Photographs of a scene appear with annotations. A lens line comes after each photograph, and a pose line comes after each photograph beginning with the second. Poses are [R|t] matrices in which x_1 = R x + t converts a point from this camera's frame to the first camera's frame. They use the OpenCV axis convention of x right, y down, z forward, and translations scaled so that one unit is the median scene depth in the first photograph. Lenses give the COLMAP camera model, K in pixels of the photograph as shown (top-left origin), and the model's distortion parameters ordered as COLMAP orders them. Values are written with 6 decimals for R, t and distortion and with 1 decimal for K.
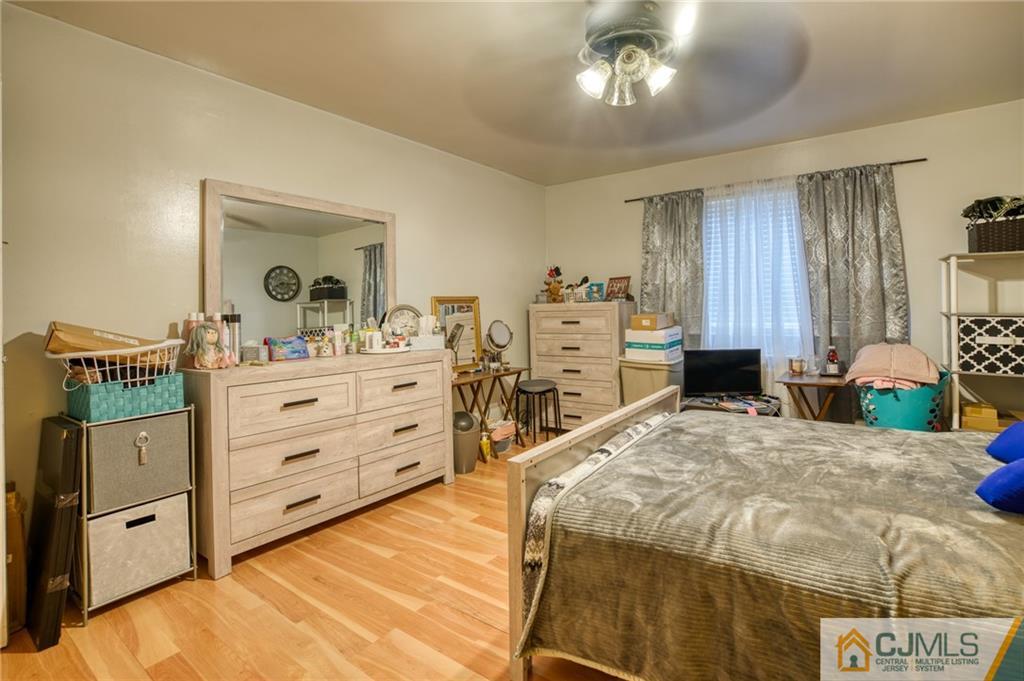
lens RADIAL K [[486.3, 0, 512.0], [0, 486.3, 340.5], [0, 0, 1]] dist [-0.048759, 0.017007]
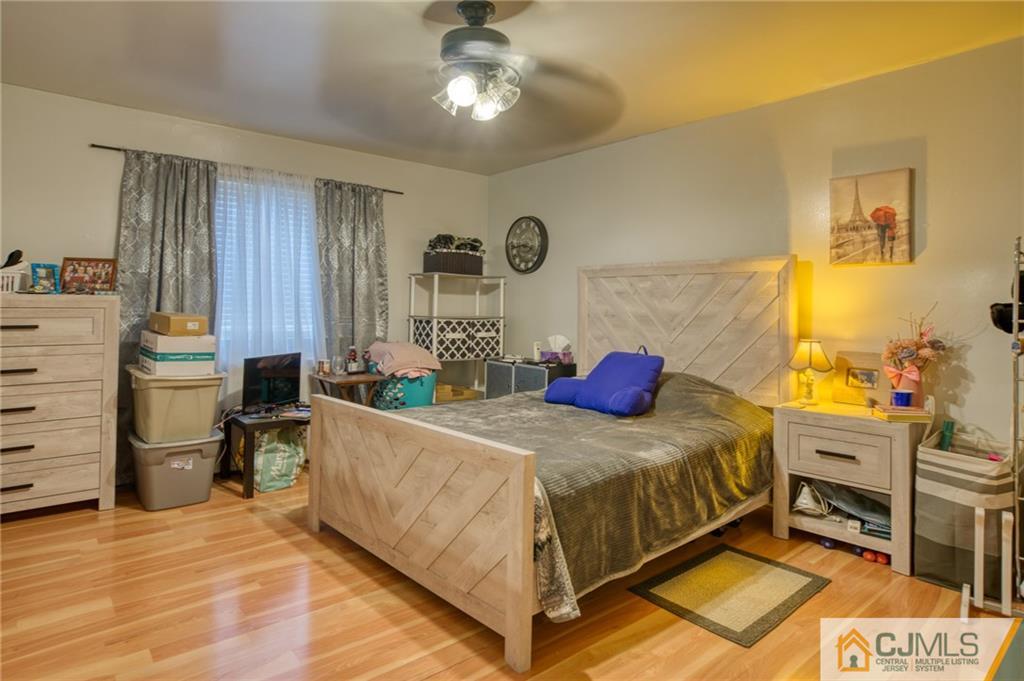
lens RADIAL K [[588.3, 0, 512.0], [0, 588.3, 340.5], [0, 0, 1]] dist [-0.075844, -0.000924]
pose [[0.210500, -0.023787, 0.977304, -0.536099], [0.048124, 0.998744, 0.013943, -0.001870], [-0.976409, 0.044096, 0.211381, 0.368373]]
